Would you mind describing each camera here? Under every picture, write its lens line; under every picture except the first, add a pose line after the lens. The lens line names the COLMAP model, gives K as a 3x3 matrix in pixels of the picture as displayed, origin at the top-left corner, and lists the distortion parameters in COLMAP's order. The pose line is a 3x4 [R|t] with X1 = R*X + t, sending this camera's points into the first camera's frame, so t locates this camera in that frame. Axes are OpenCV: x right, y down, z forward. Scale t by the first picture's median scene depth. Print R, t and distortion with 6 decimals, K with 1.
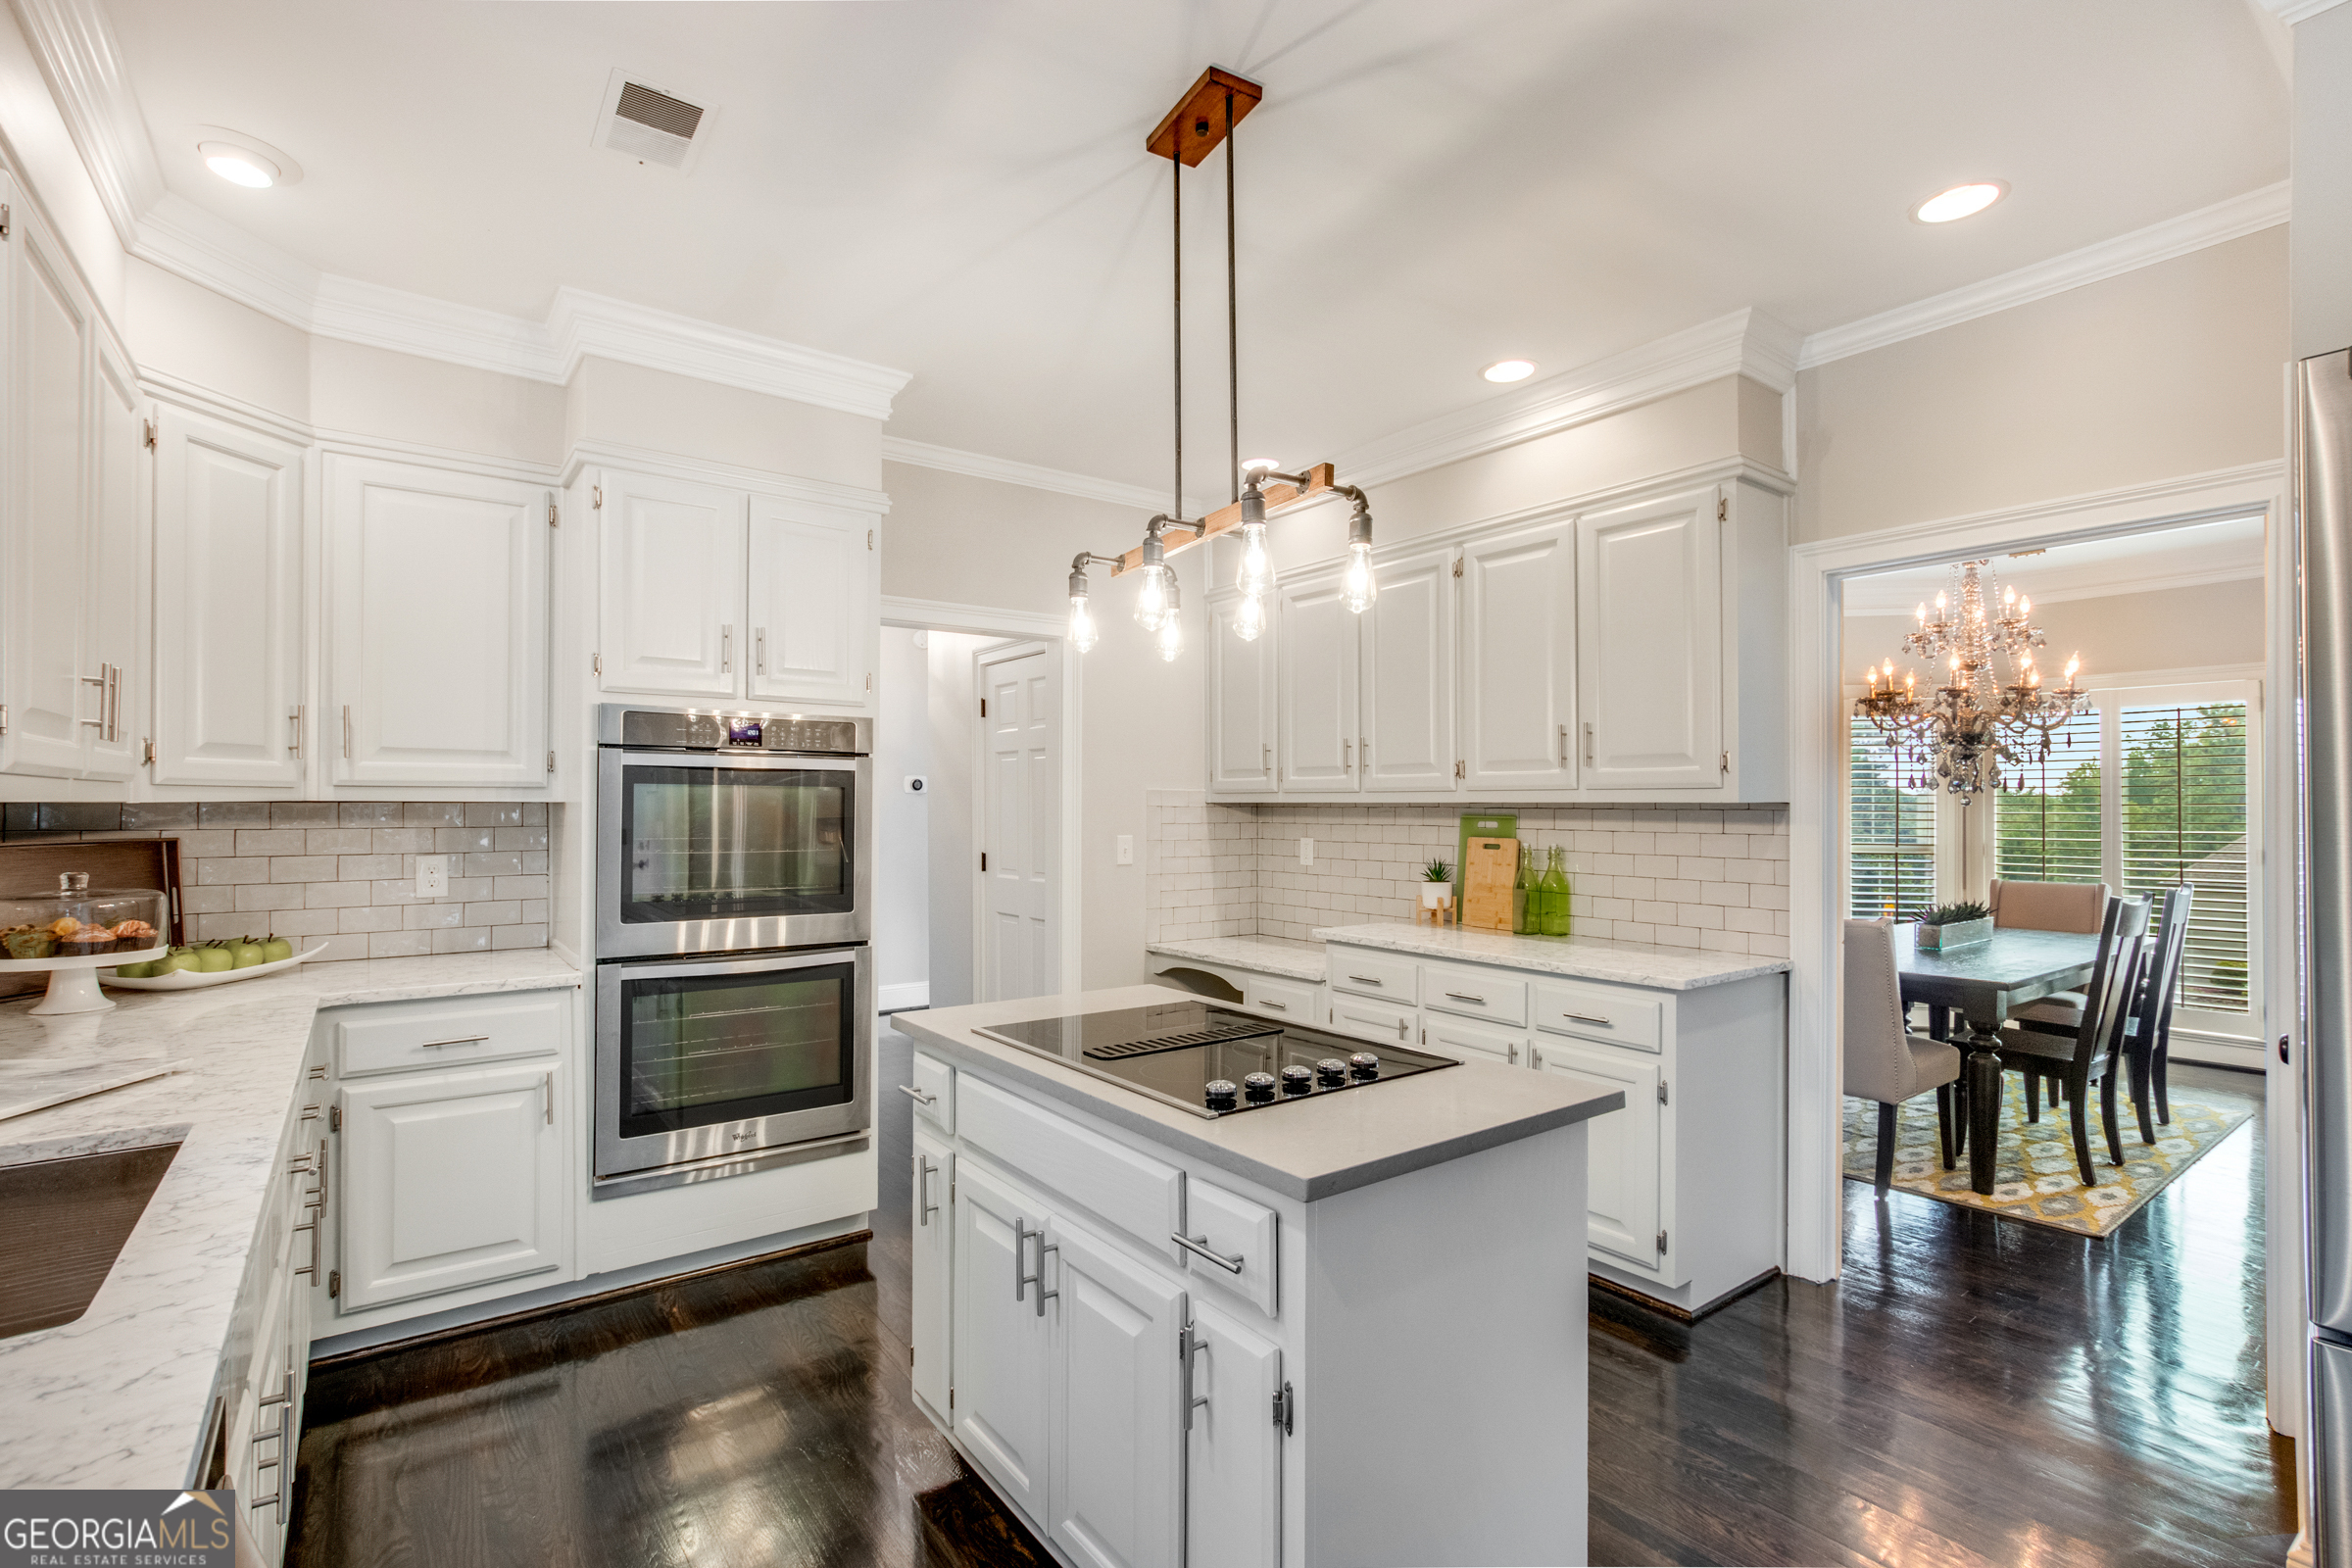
lens RADIAL K [[1079.8, 0, 1224.7], [0, 1079.8, 803.9], [0, 0, 1]] dist [-0.002582, 0.000210]
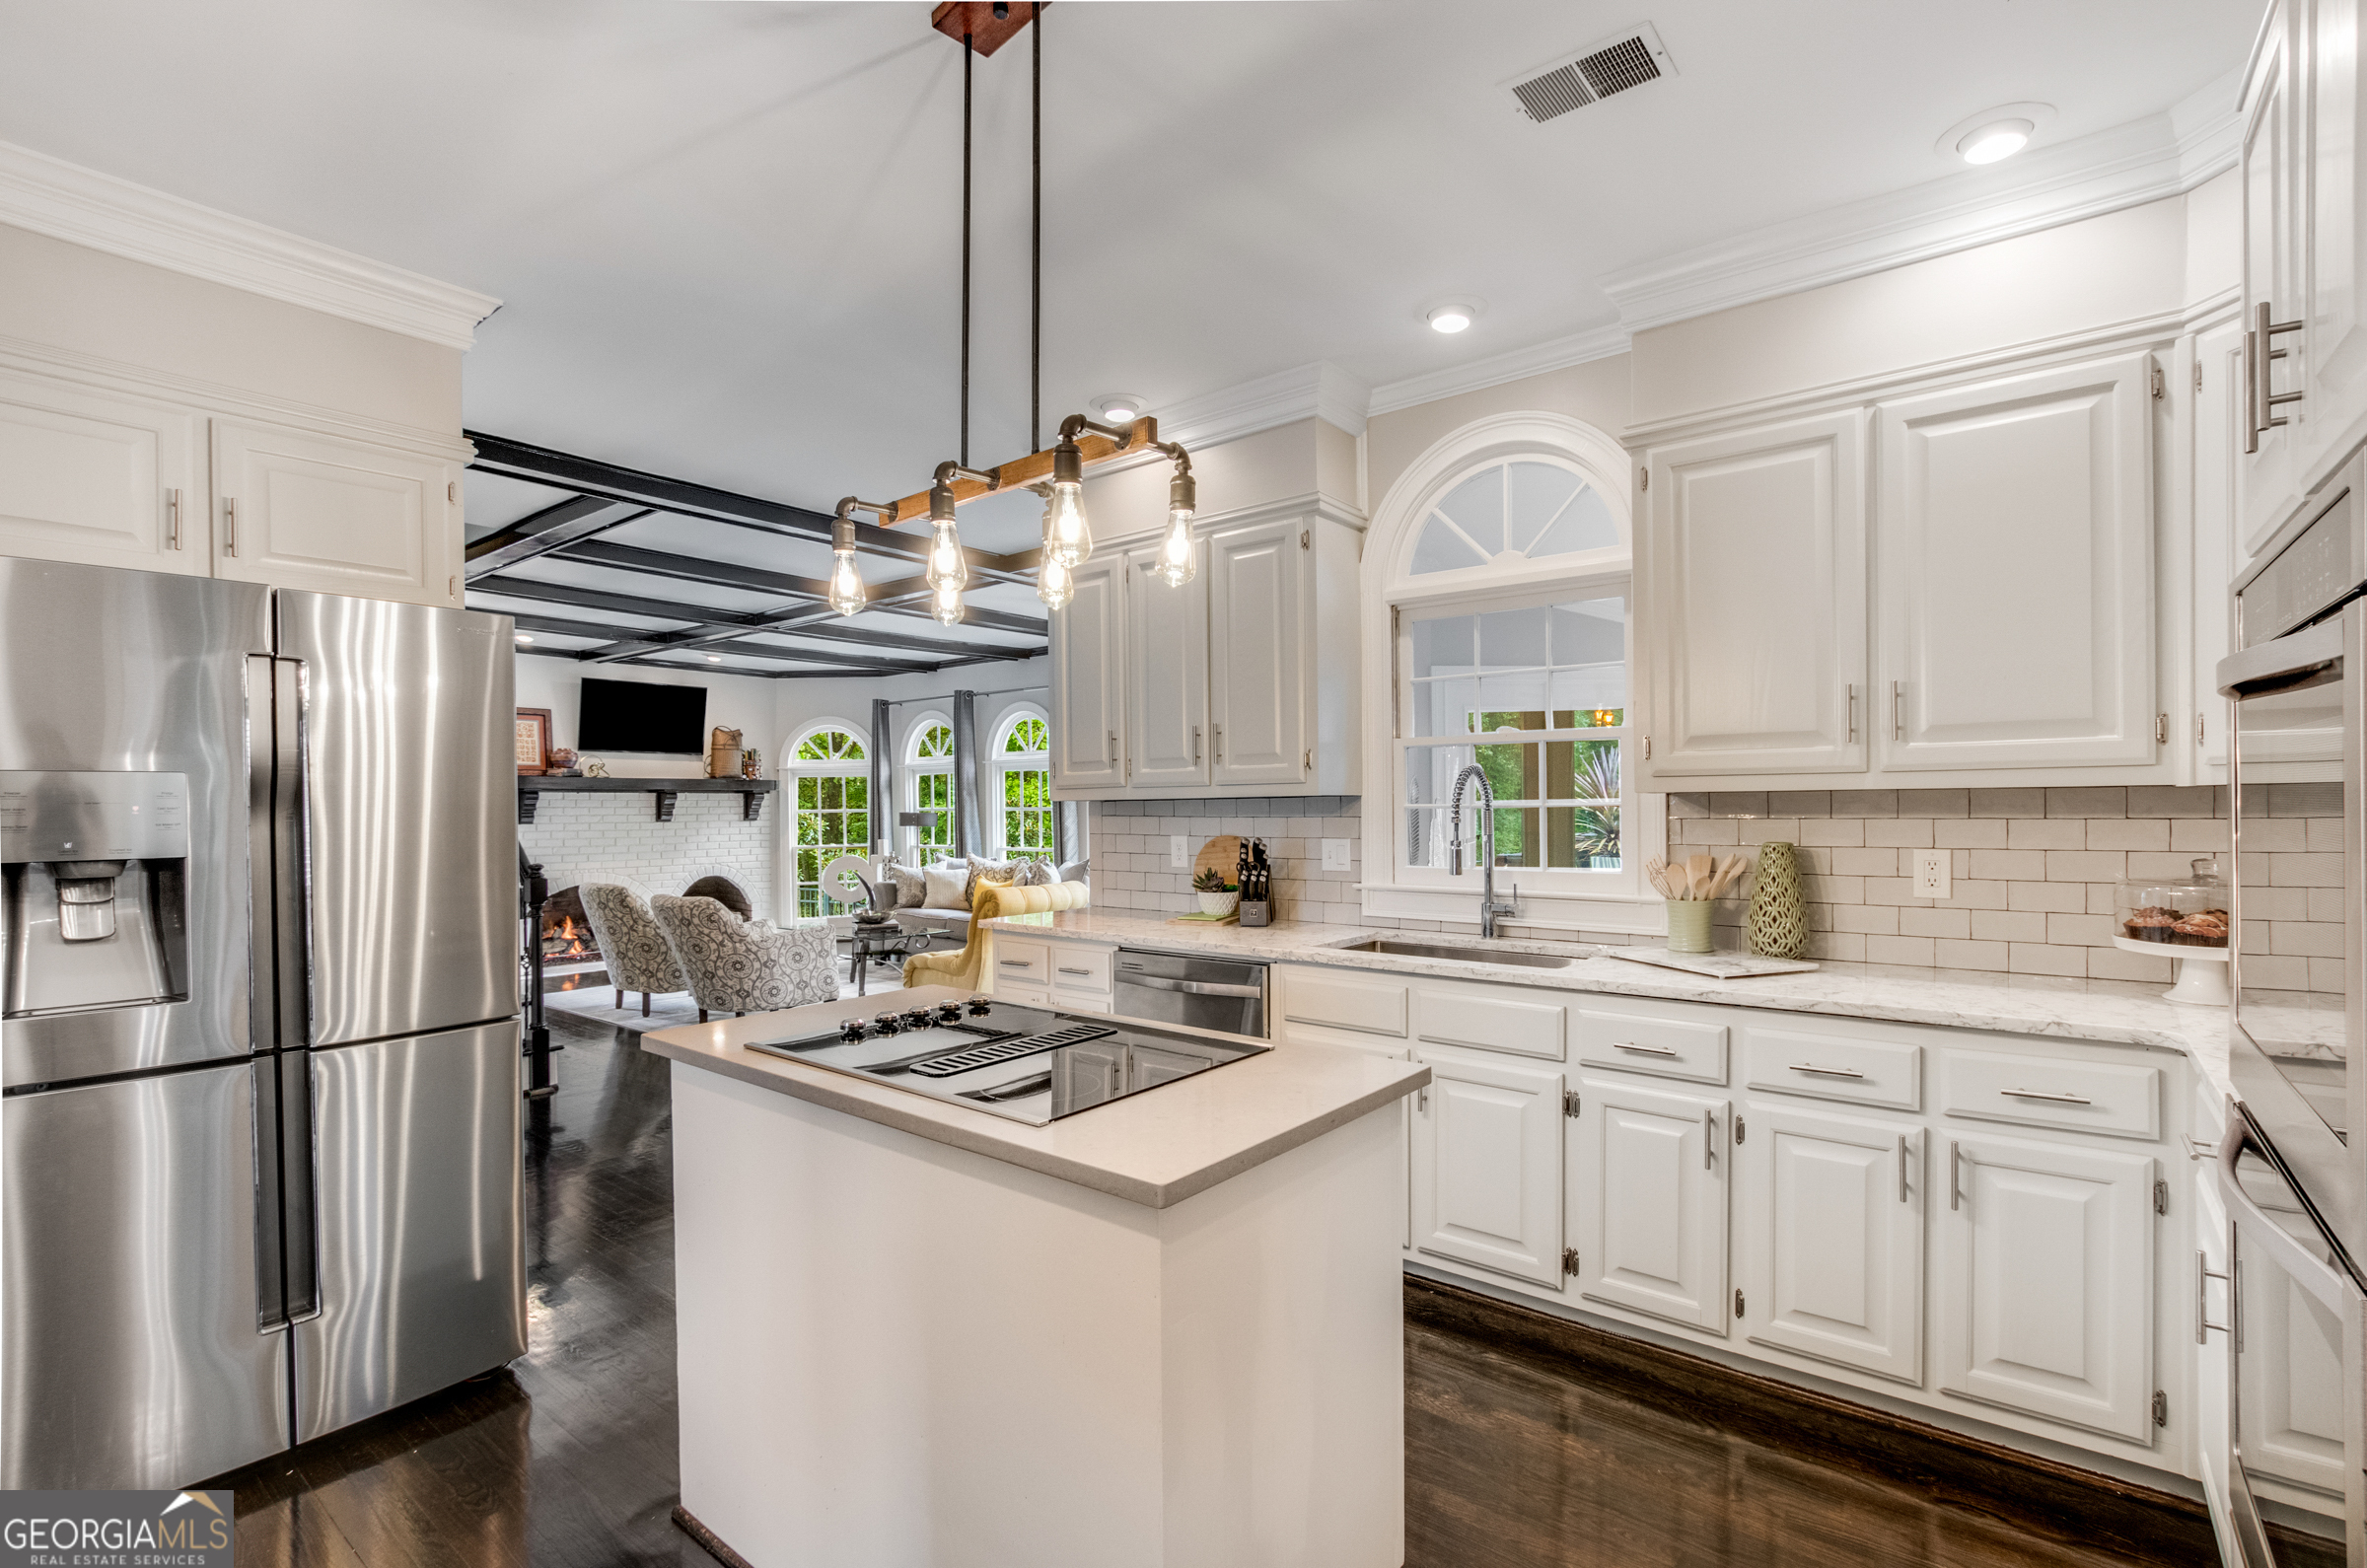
lens RADIAL K [[1086.7, 0, 1222.2], [0, 1086.7, 804.8], [0, 0, 1]] dist [-0.002582, 0.000210]
pose [[0.962530, -0.018878, 0.270518, -0.094682], [0.017745, 0.999821, 0.006633, -0.000992], [-0.270595, -0.001584, 0.962692, 0.123838]]
